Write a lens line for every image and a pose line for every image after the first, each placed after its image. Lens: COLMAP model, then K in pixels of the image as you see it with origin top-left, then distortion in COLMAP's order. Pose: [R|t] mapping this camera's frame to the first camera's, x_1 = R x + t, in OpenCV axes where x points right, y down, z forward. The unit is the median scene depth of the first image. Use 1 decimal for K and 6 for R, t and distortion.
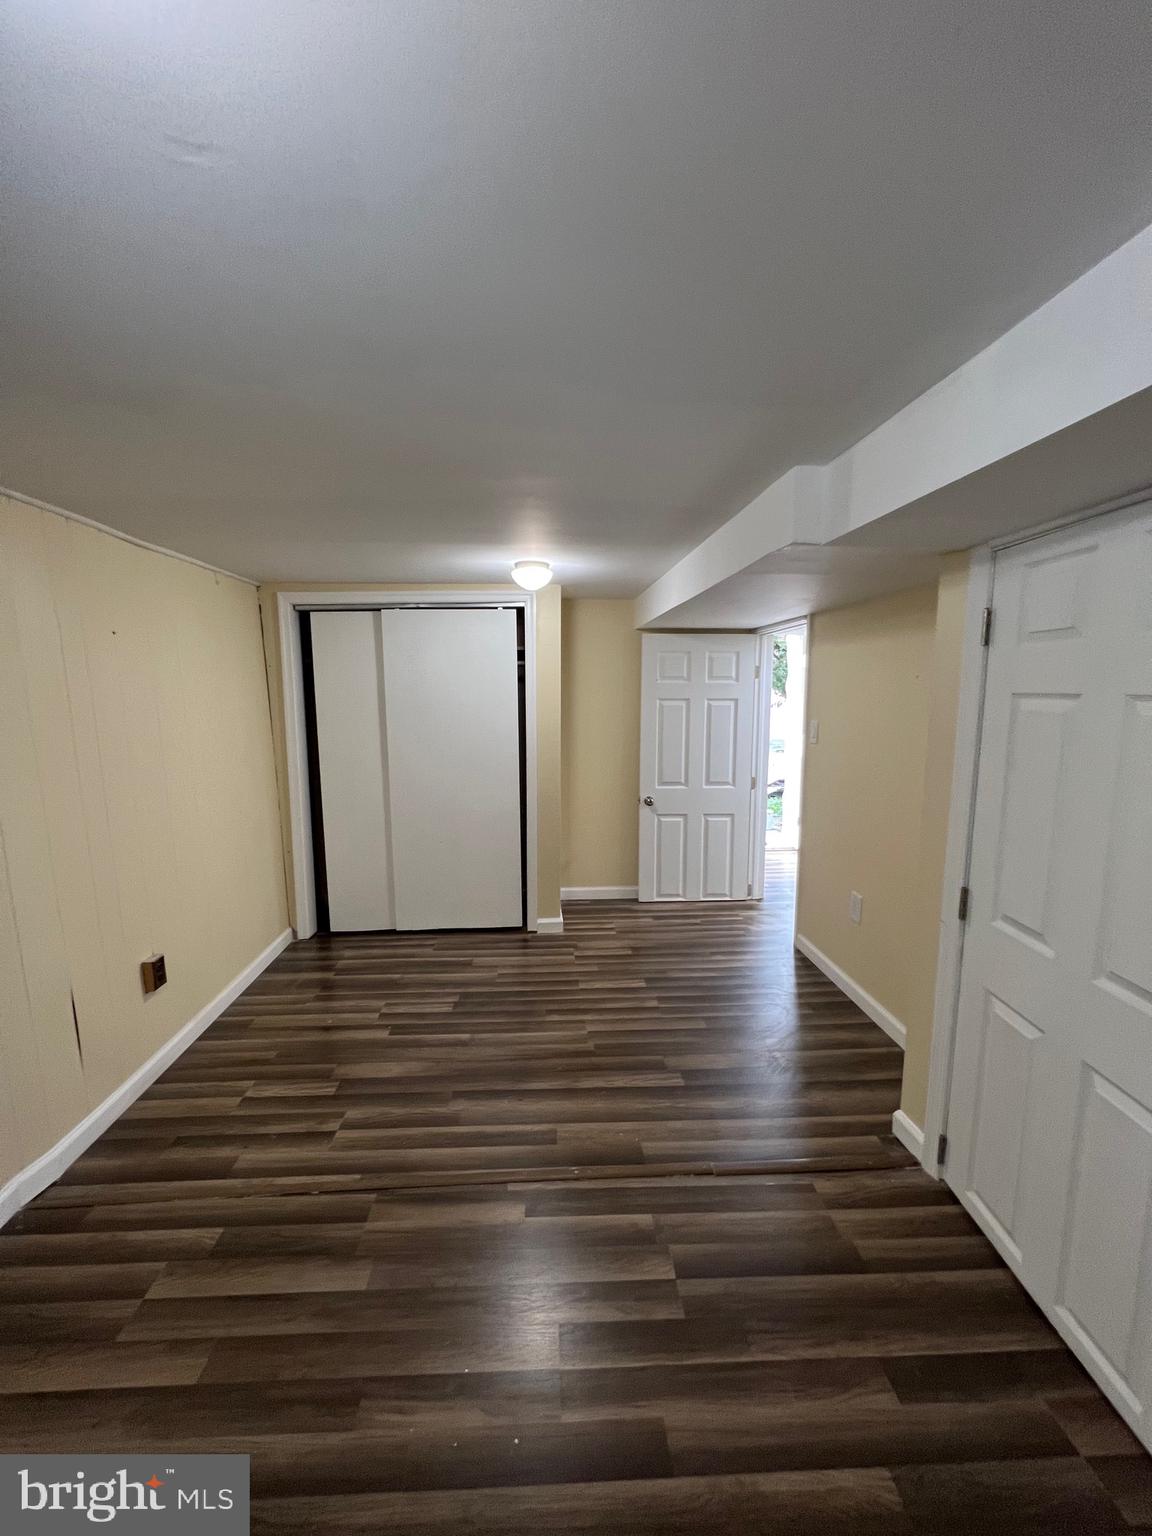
lens RADIAL K [[617.1, 0, 571.8], [0, 617.1, 765.6], [0, 0, 1]] dist [0.002220, 0.000486]
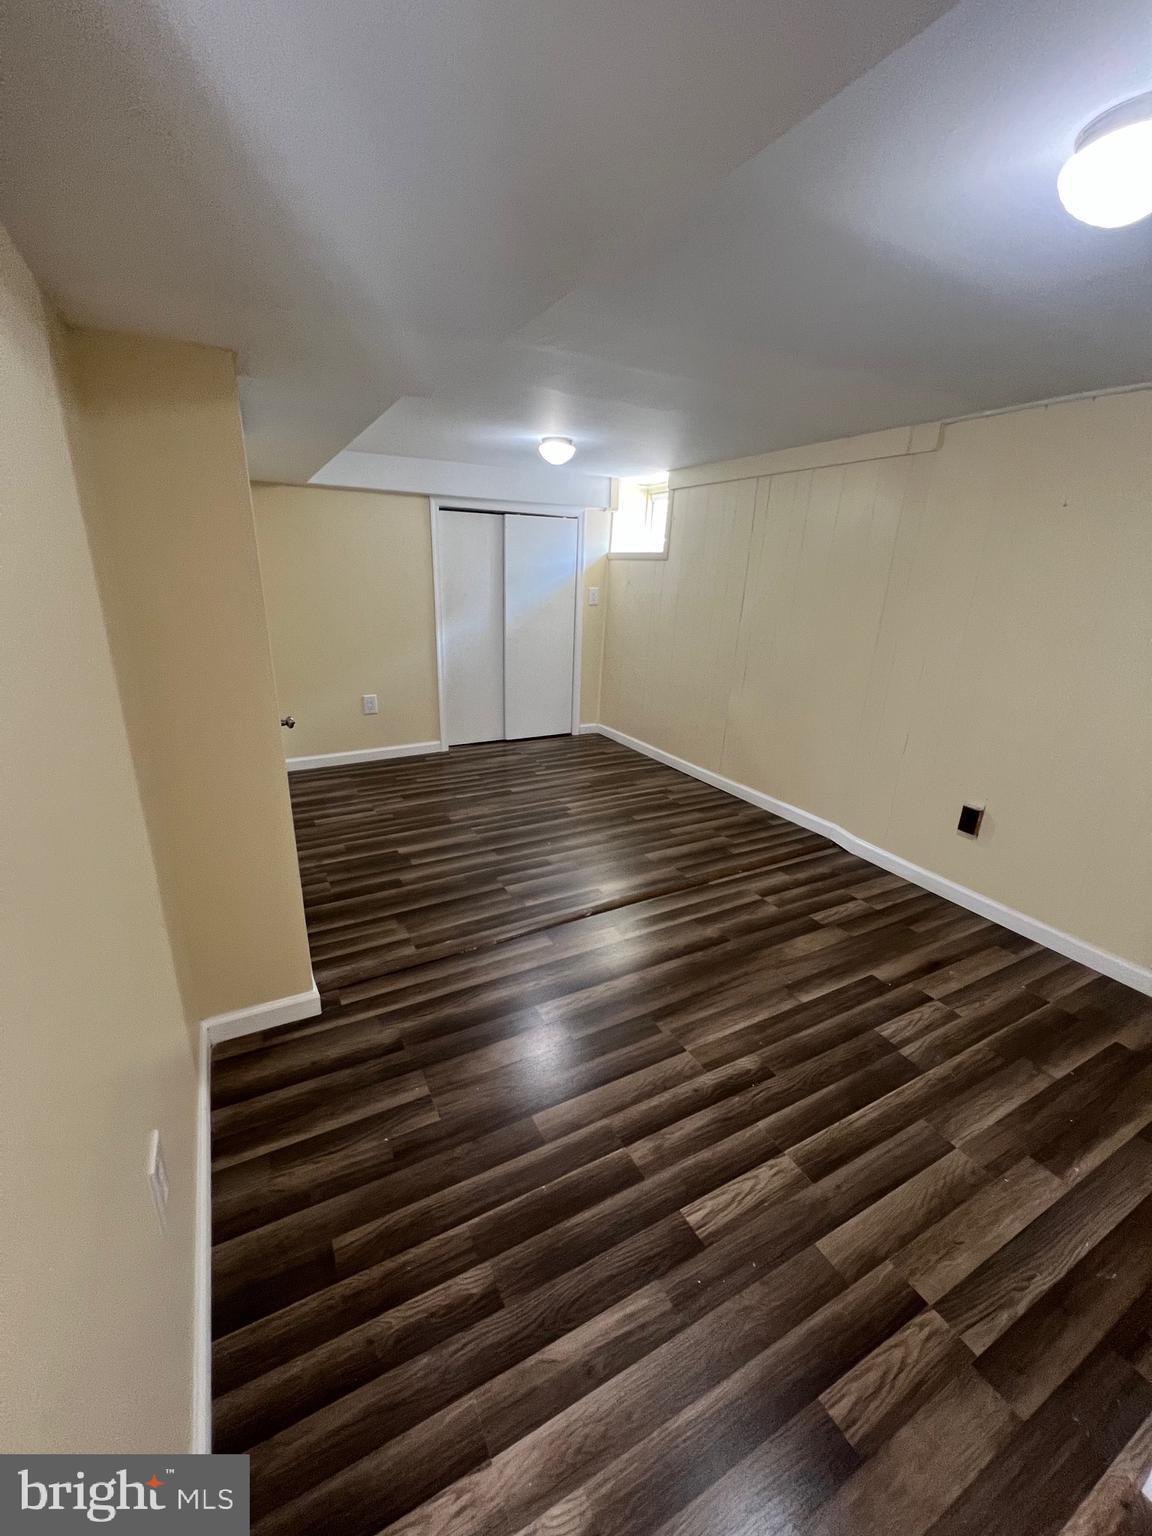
lens RADIAL K [[617.1, 0, 571.8], [0, 617.1, 765.6], [0, 0, 1]] dist [0.002220, 0.000486]
pose [[-0.903458, 0.111655, -0.413881, 0.424831], [-0.078638, 0.905932, 0.416056, -0.161671], [0.421403, 0.408436, -0.809691, 1.462358]]
